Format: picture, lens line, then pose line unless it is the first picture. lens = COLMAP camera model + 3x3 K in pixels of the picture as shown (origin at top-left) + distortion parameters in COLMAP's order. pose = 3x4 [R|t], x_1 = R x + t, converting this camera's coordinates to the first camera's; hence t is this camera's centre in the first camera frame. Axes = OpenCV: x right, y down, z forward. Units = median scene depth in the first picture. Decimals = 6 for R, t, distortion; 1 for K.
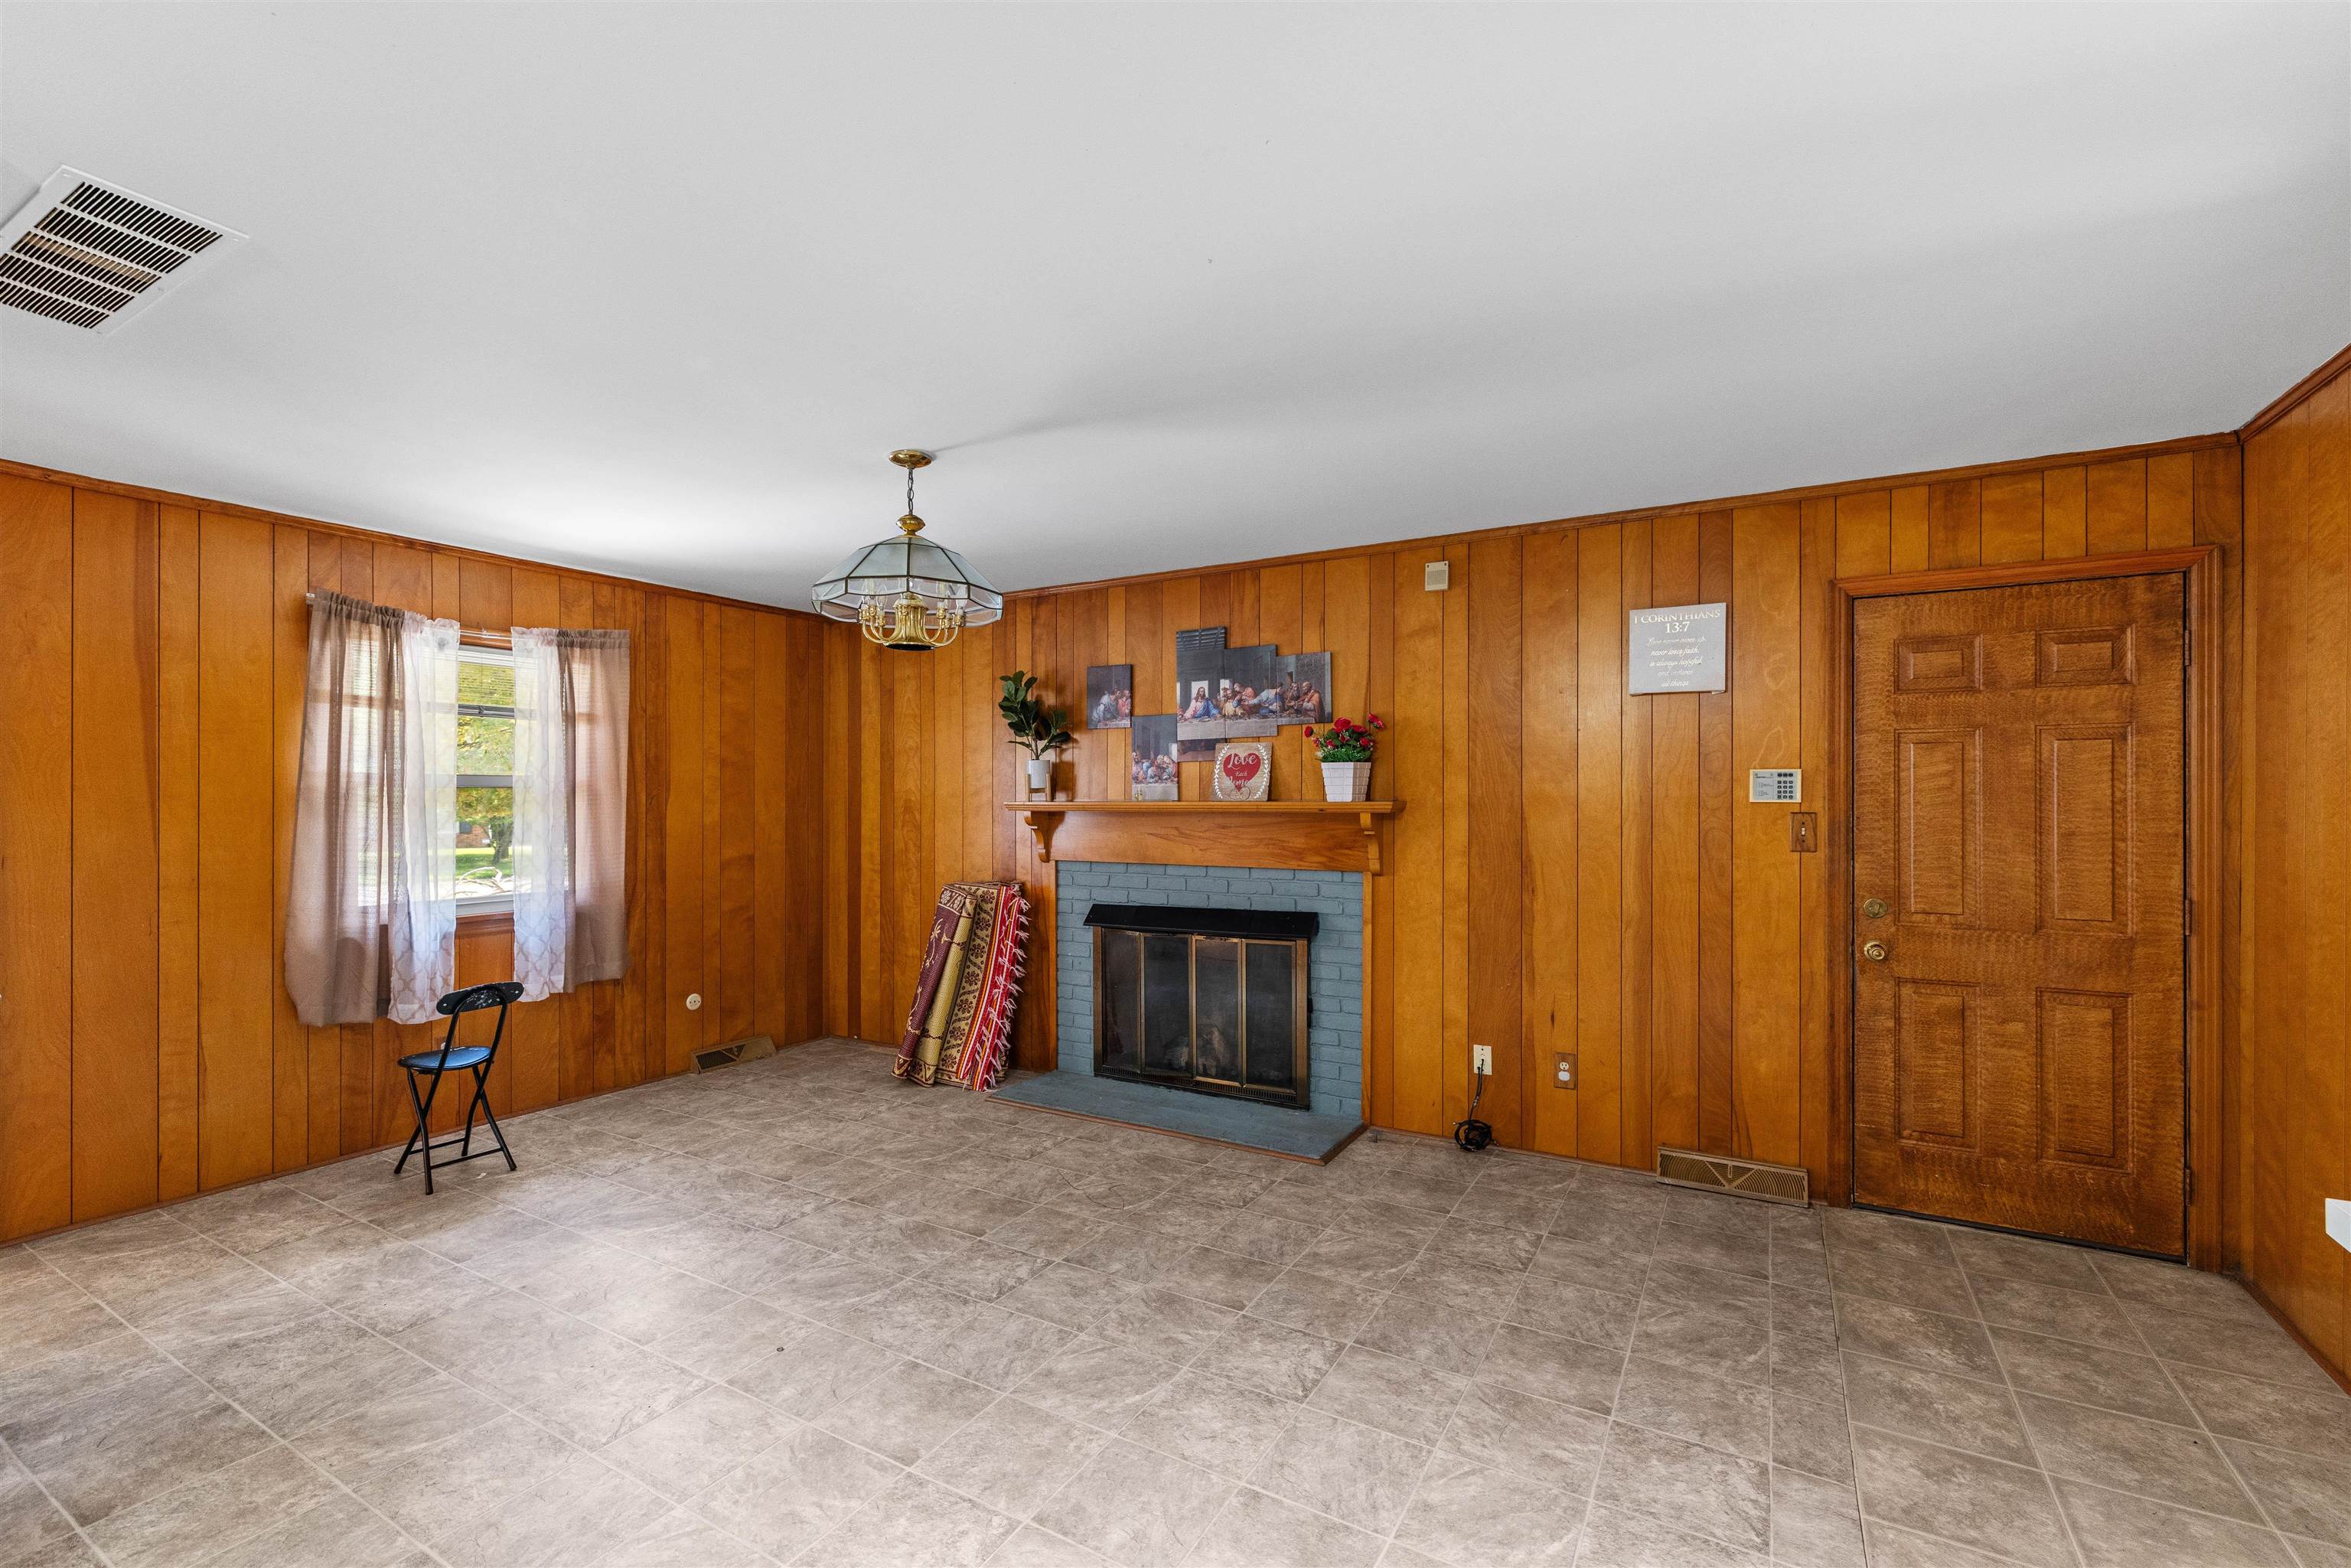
lens RADIAL K [[1021.6, 0, 1161.3], [0, 1021.6, 794.7], [0, 0, 1]] dist [-0.005268, 0.002873]
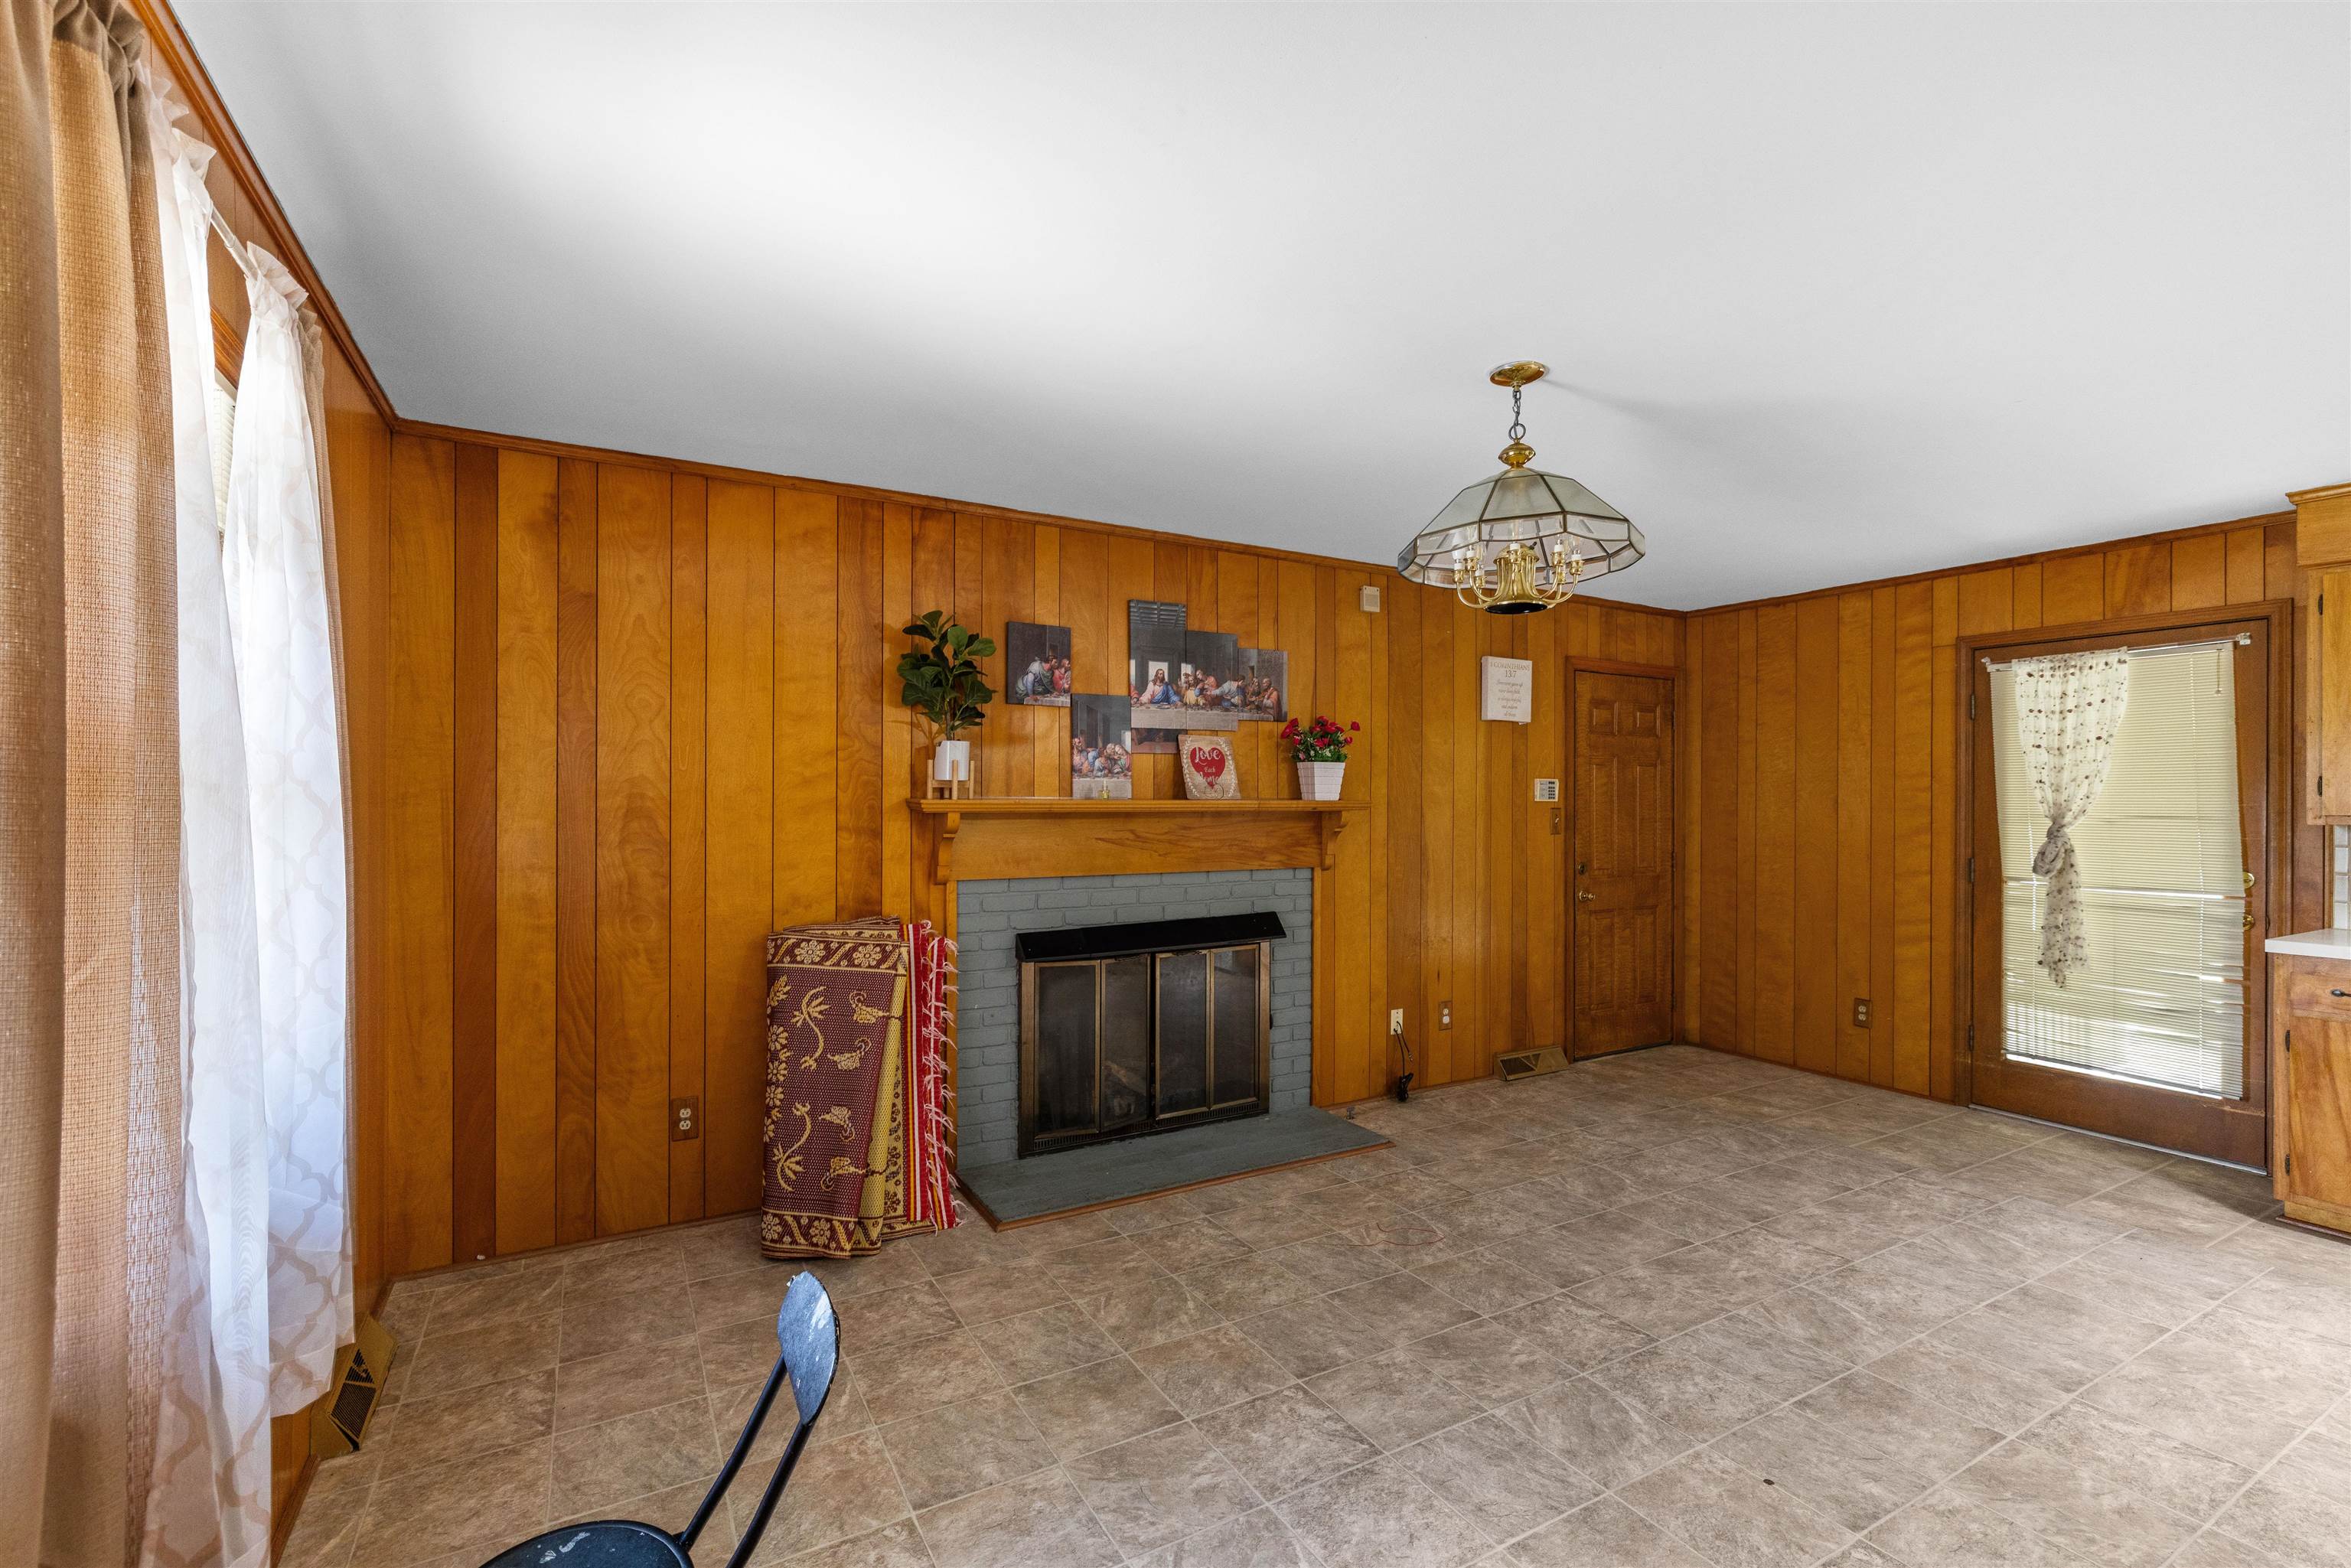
lens RADIAL K [[1021.6, 0, 1182.9], [0, 1021.6, 806.7], [0, 0, 1]] dist [-0.005268, 0.002873]
pose [[0.497459, -0.007165, 0.867458, -0.956941], [-0.008511, 0.999877, 0.013140, 0.000813], [-0.867446, -0.013920, 0.497337, 0.740674]]
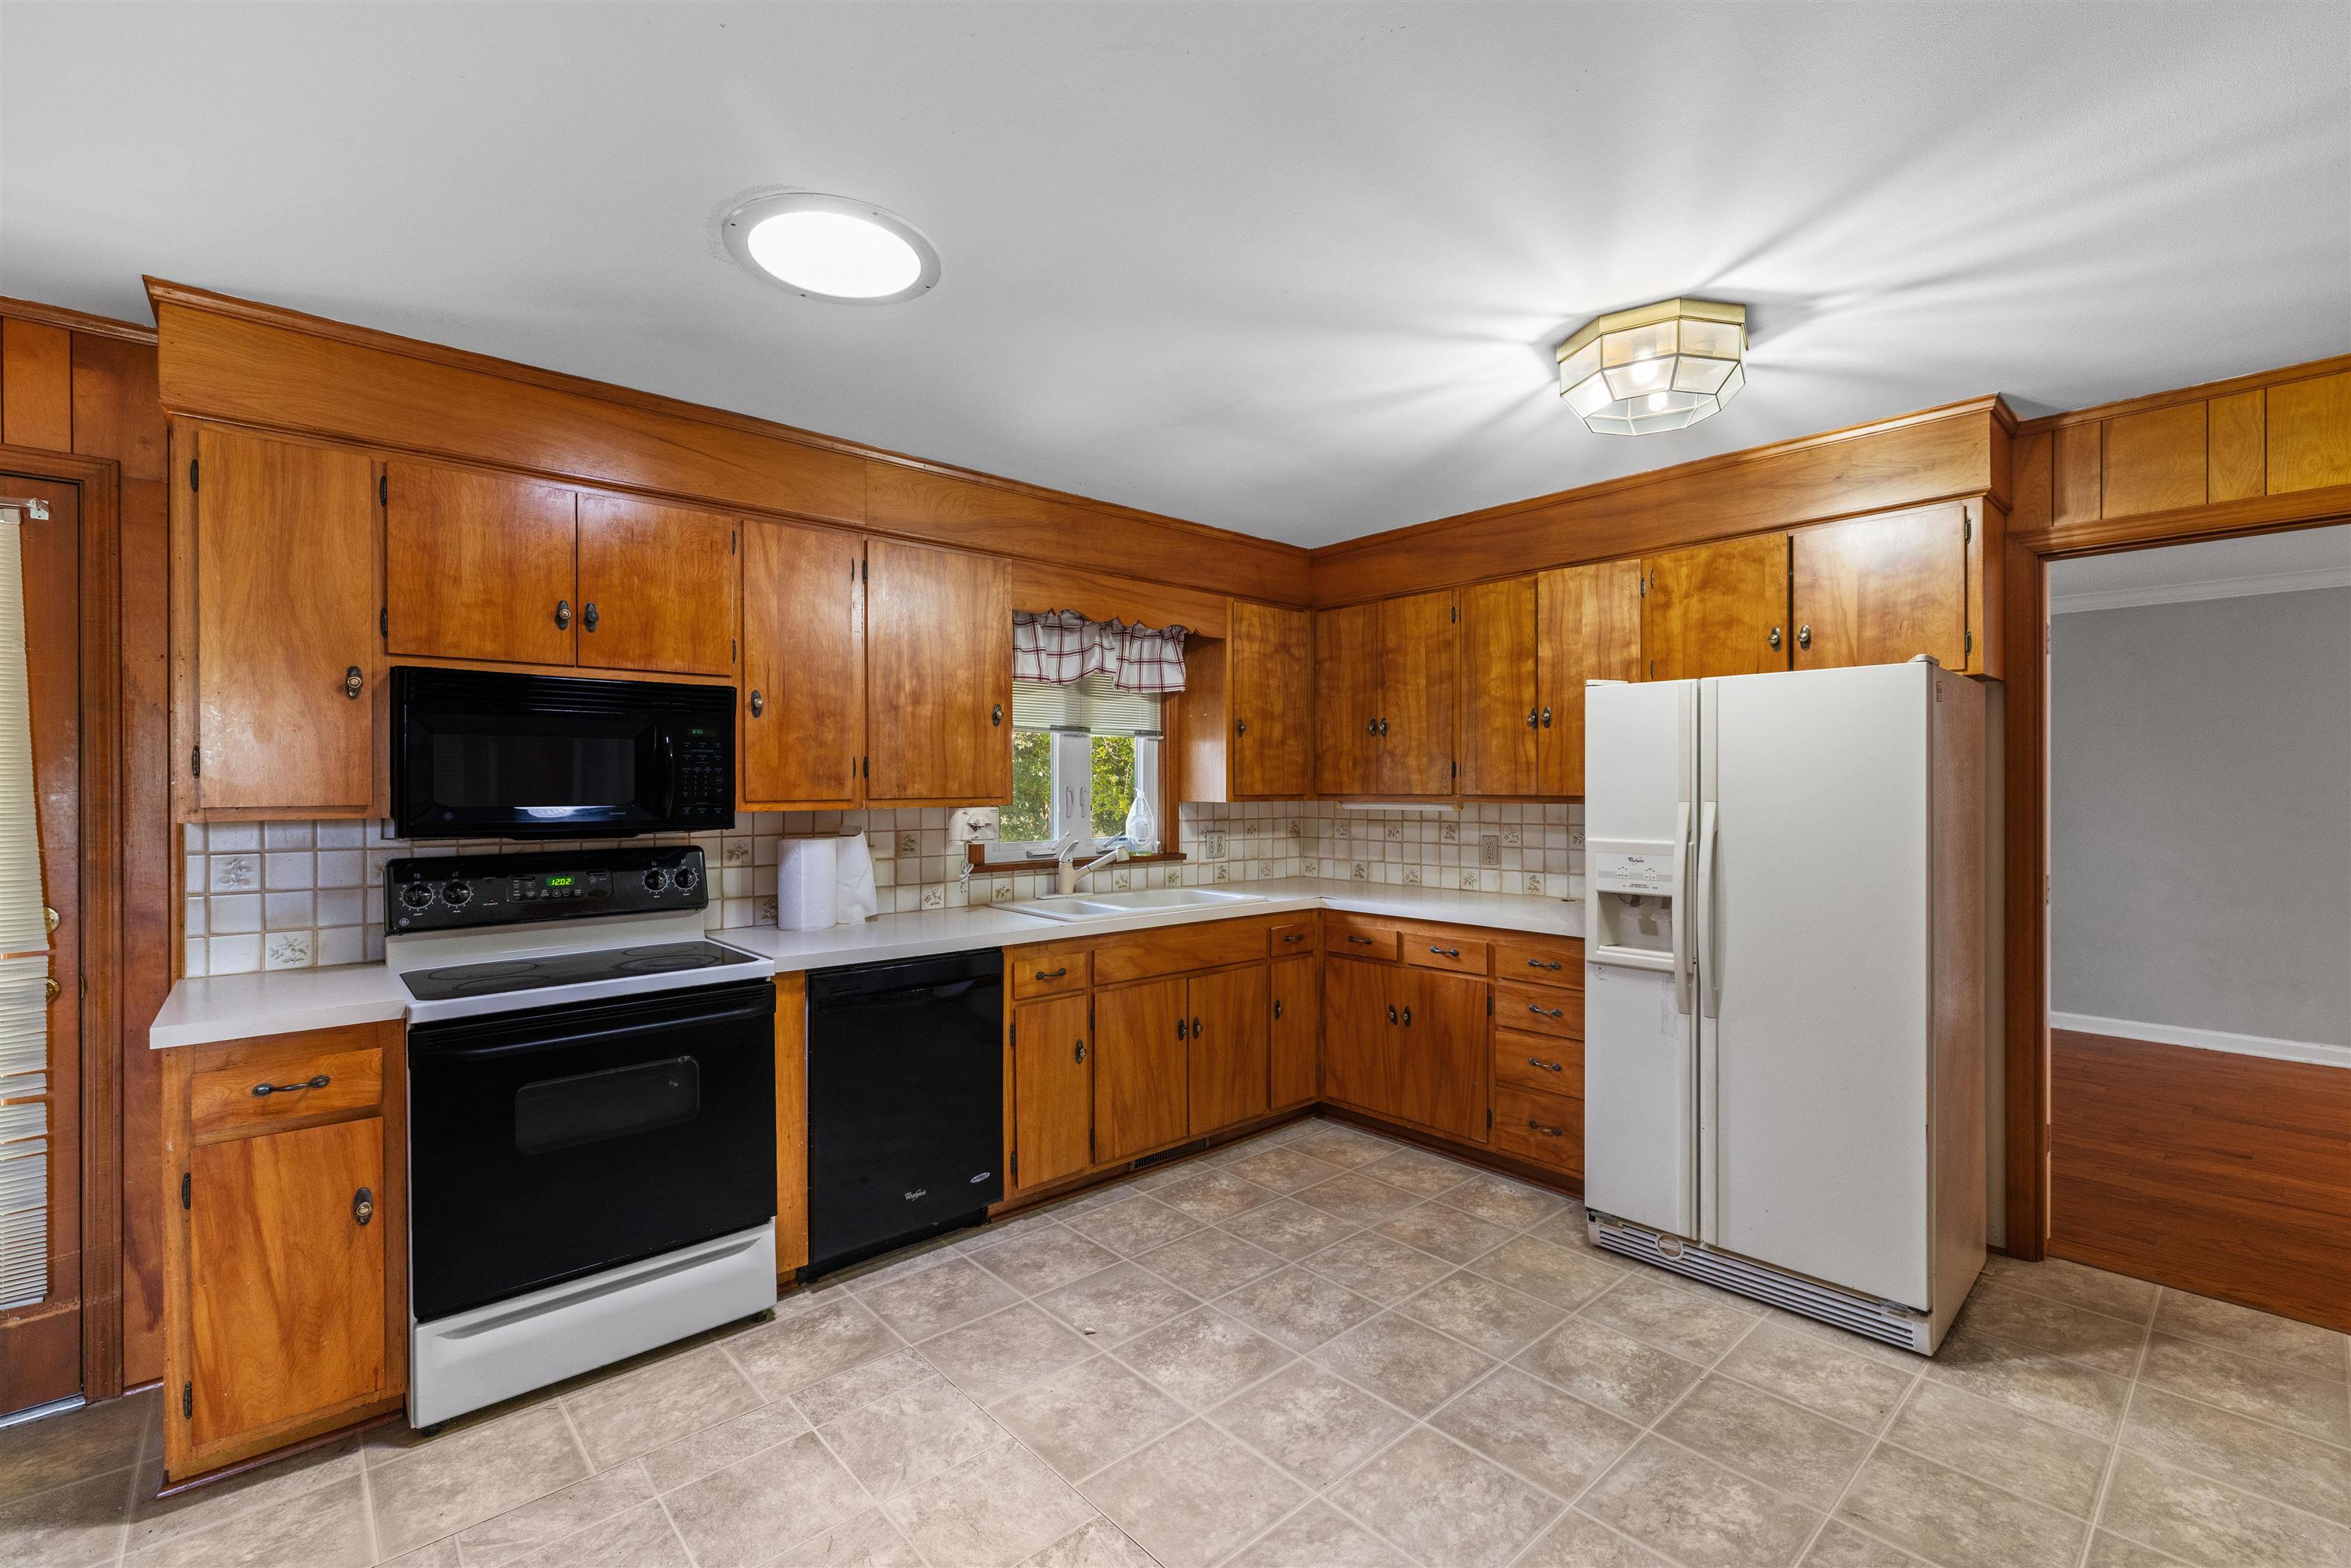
lens RADIAL K [[1021.6, 0, 1160.4], [0, 1021.6, 774.3], [0, 0, 1]] dist [-0.005268, 0.002873]
pose [[-0.950357, 0.006480, 0.311093, -0.309609], [0.002739, 0.999919, -0.012461, 0.001998], [-0.311148, -0.010991, -0.950298, 0.686348]]
